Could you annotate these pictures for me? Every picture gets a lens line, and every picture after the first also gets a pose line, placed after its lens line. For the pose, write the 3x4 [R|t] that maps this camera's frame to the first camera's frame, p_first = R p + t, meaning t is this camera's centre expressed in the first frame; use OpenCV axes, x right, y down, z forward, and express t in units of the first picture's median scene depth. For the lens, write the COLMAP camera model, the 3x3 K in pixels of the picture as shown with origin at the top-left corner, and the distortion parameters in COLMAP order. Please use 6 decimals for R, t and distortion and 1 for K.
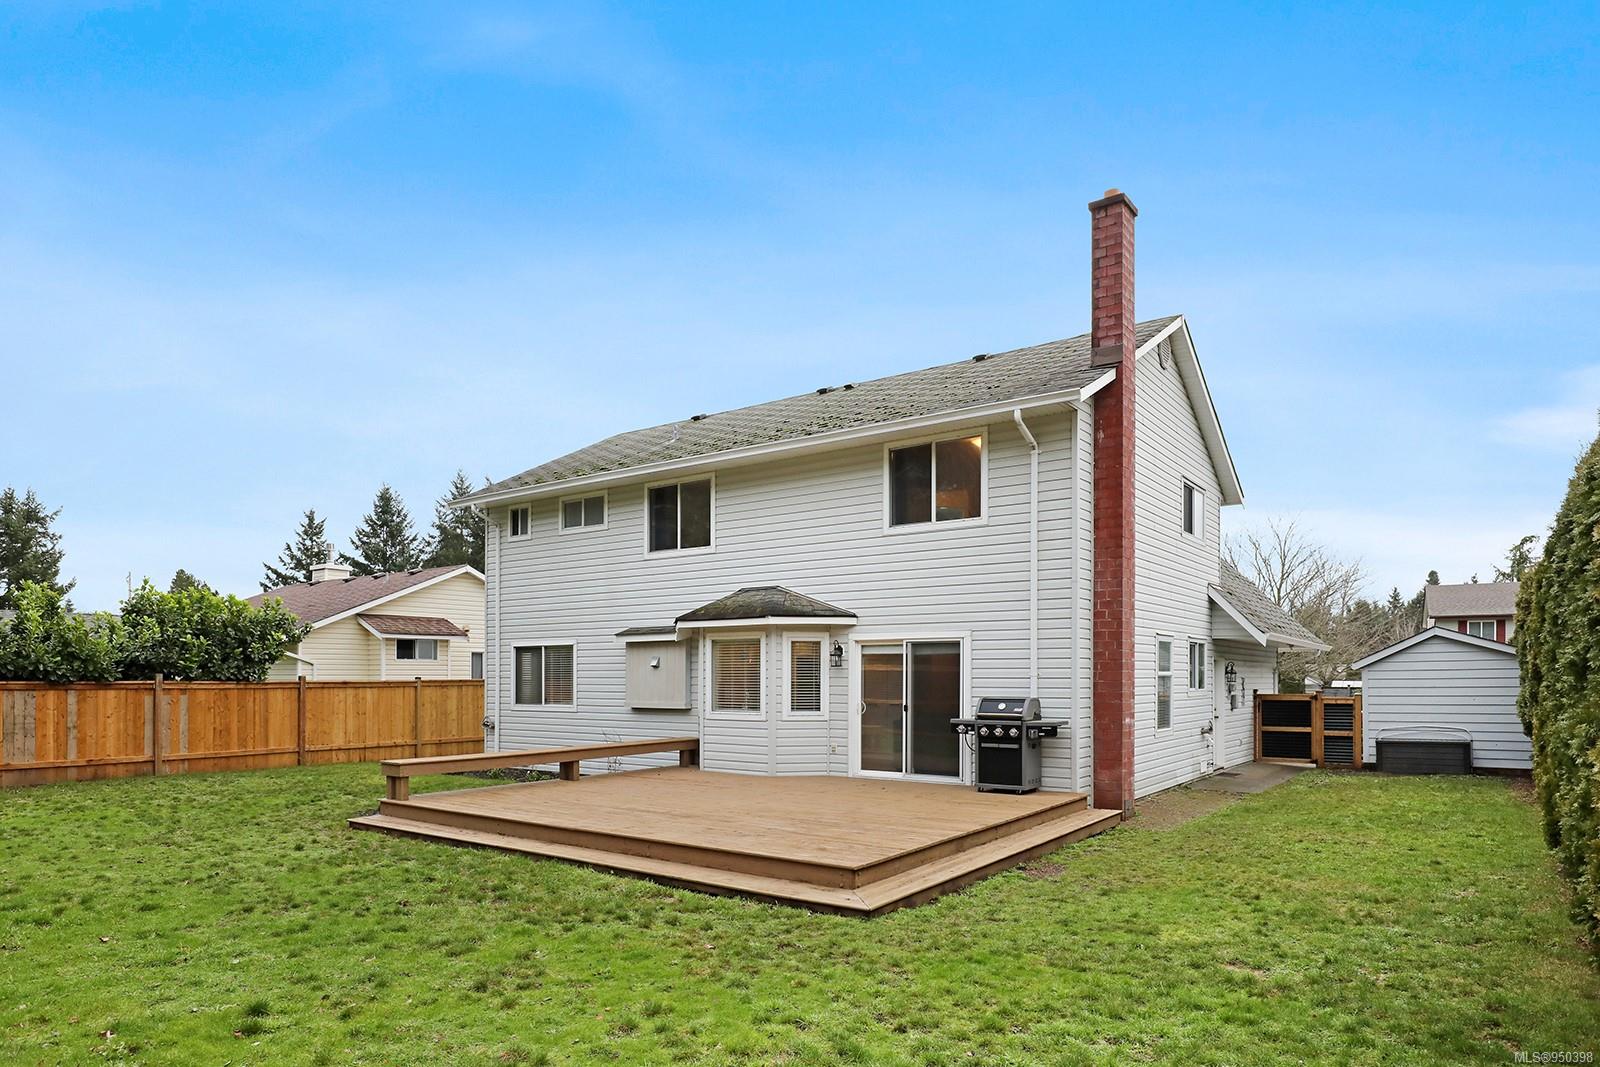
lens RADIAL K [[917.1, 0, 800.0], [0, 917.1, 533.5], [0, 0, 1]] dist [0.001715, 0.000070]
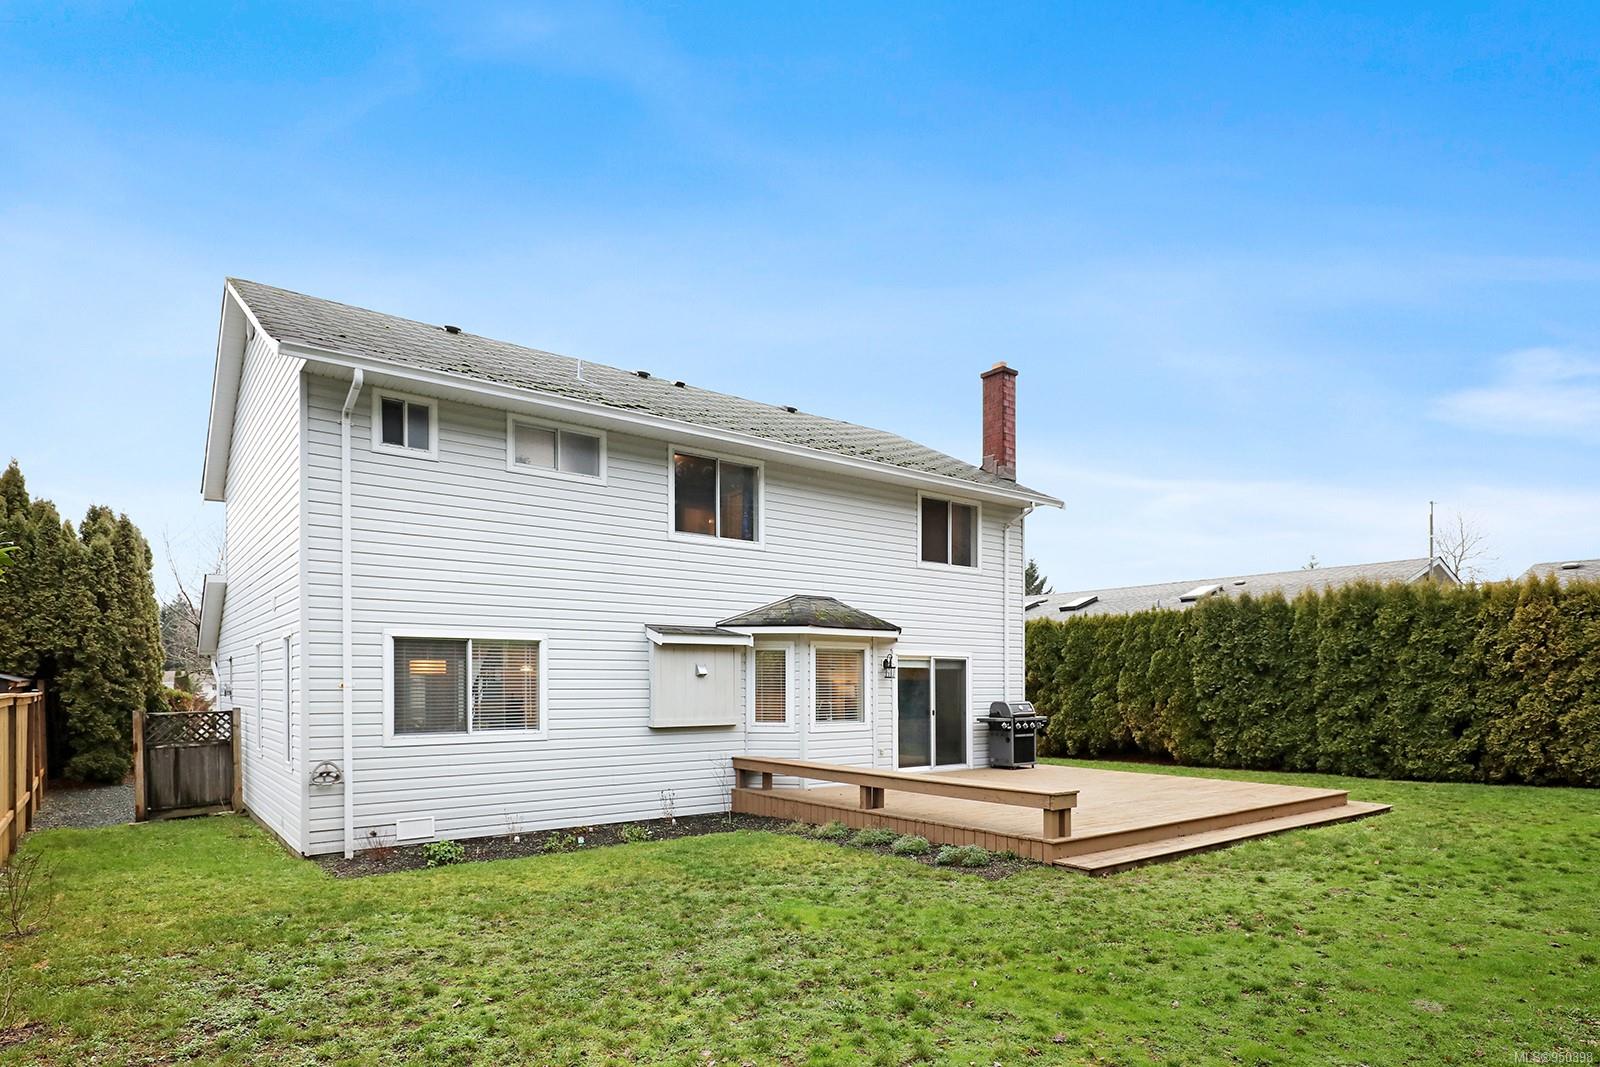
lens RADIAL K [[978.7, 0, 800.0], [0, 978.7, 533.5], [0, 0, 1]] dist [0.000472, 0.002508]
pose [[0.242285, 0.149562, 0.958608, -1.057431], [-0.148971, 0.982065, -0.115570, 0.115699], [-0.958700, -0.114804, 0.260220, 0.747143]]
